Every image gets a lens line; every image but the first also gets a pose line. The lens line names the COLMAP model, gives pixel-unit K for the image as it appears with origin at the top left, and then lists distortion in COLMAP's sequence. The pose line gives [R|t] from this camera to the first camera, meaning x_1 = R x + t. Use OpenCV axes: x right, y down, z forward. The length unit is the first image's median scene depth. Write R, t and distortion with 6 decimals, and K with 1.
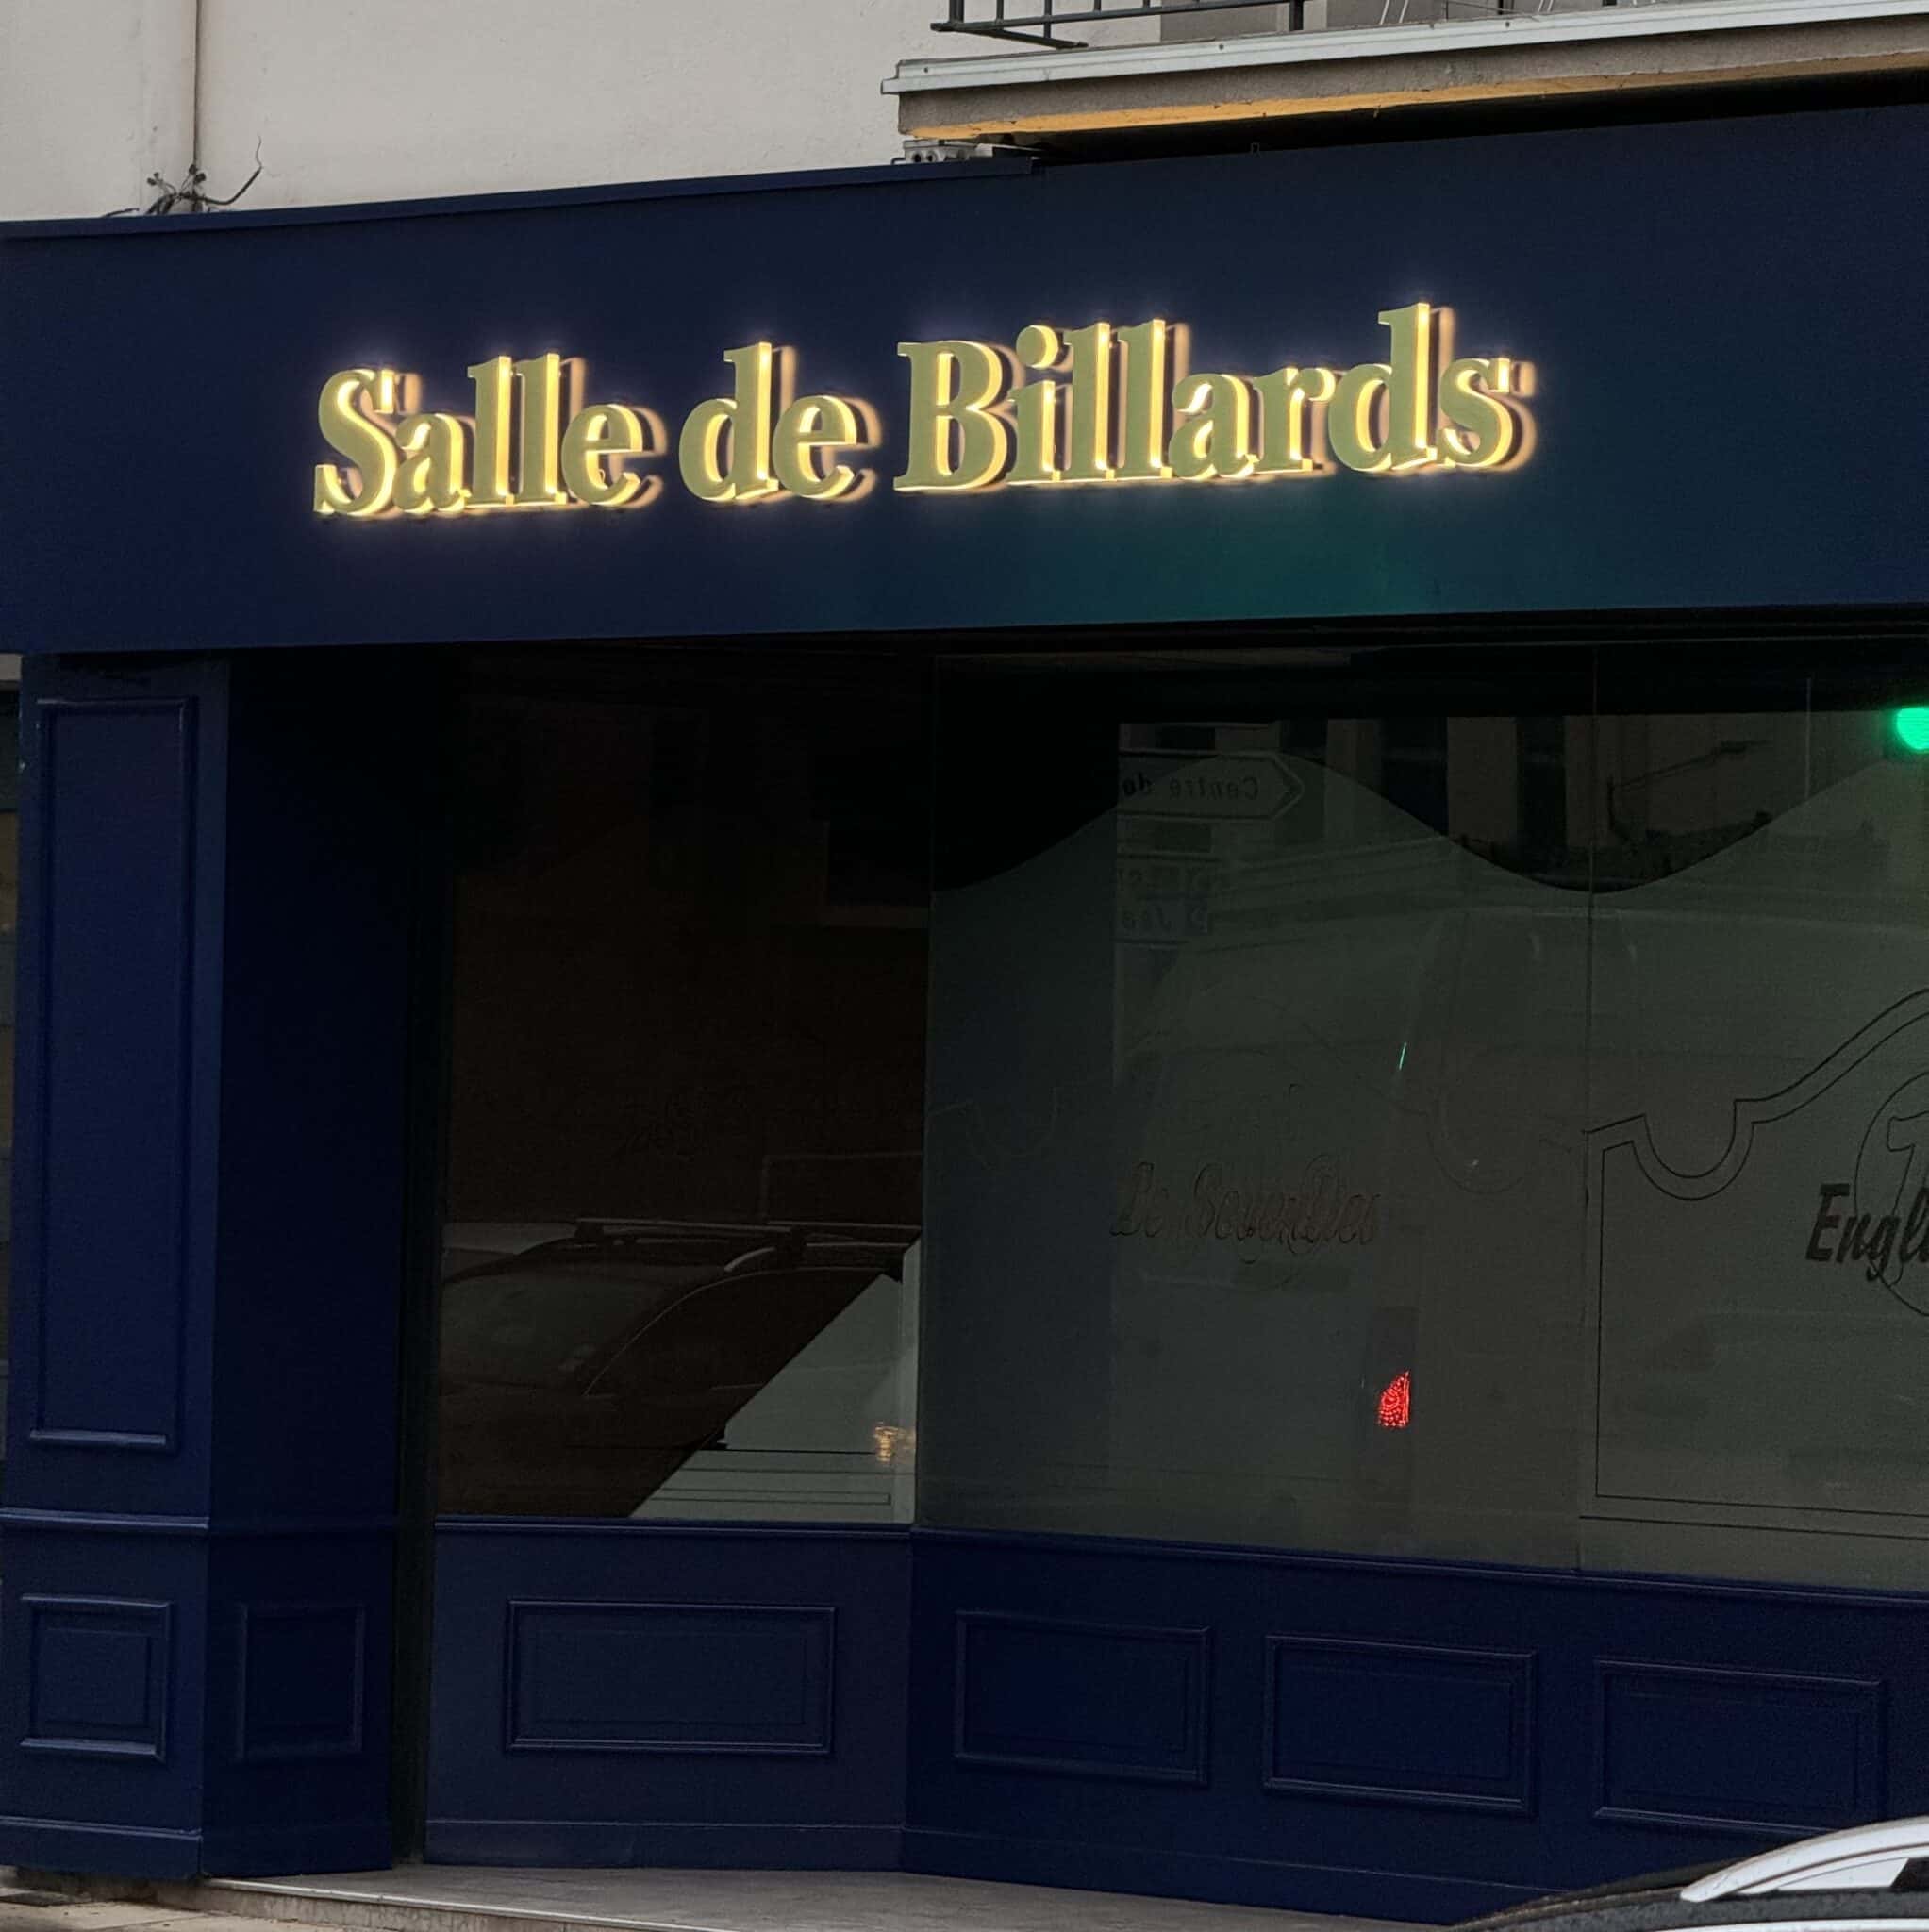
lens RADIAL K [[9495.5, 0, 964.5], [0, 9495.5, 966.0], [0, 0, 1]] dist [-0.037105, -1.095195]
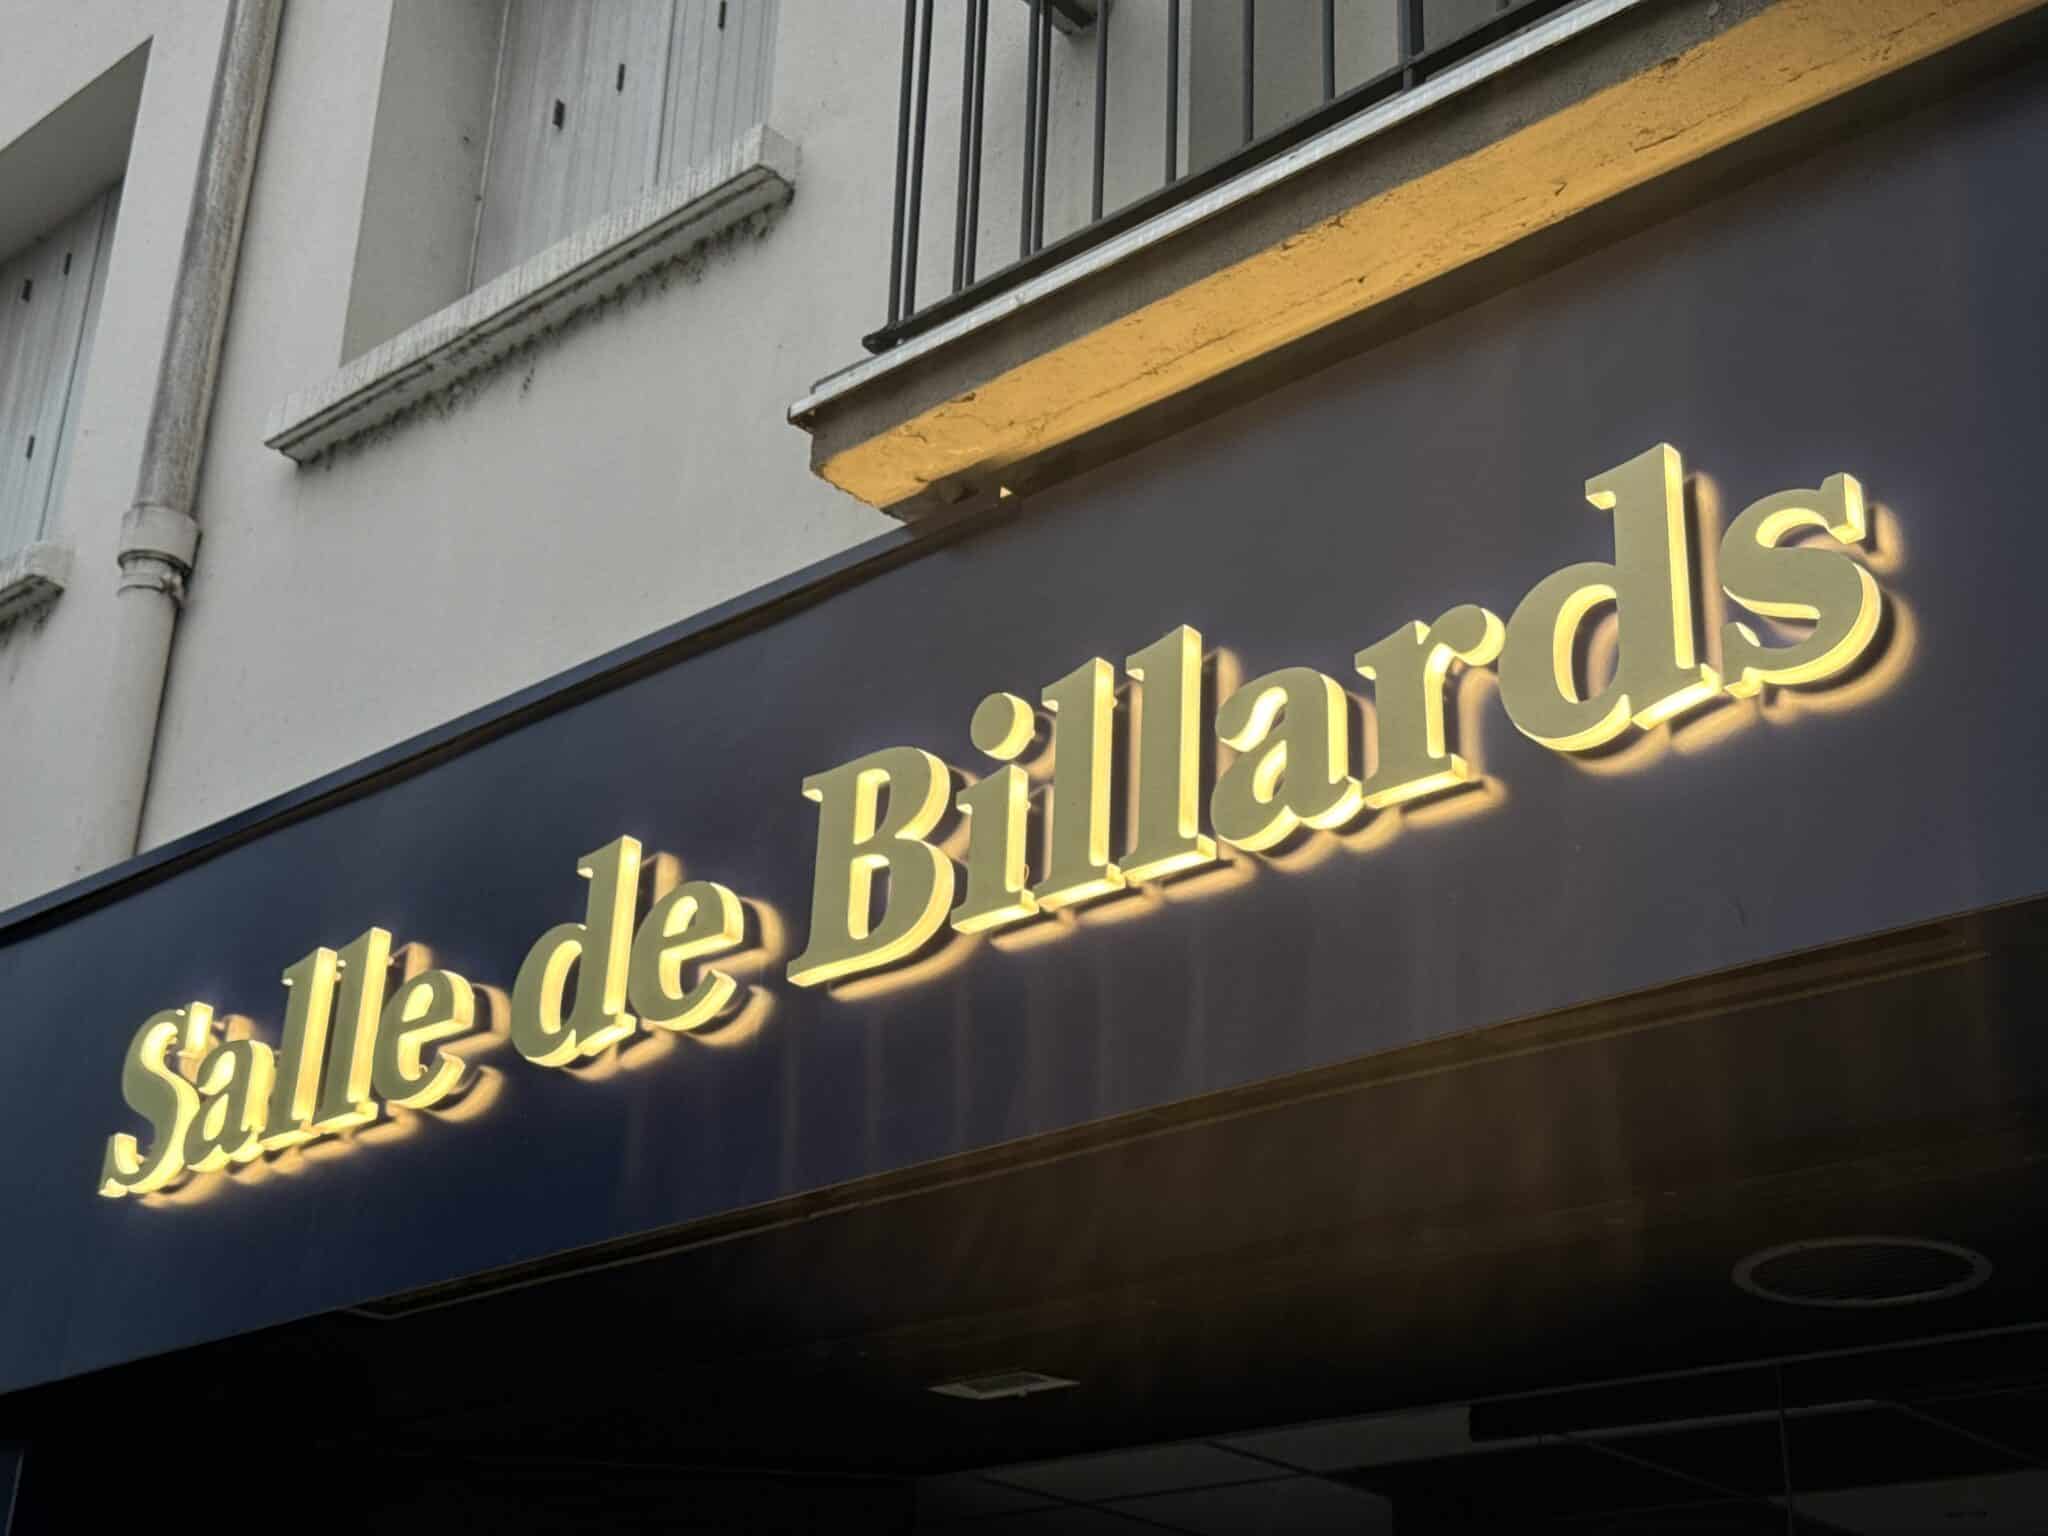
lens RADIAL K [[2828.6, 0, 1024.0], [0, 2828.6, 768.0], [0, 0, 1]] dist [0.150121, -0.019976]
pose [[0.999764, 0.017048, 0.013460, 0.006507], [-0.010197, 0.915511, -0.402163, 0.017836], [-0.019179, 0.401931, 0.915469, 0.812452]]
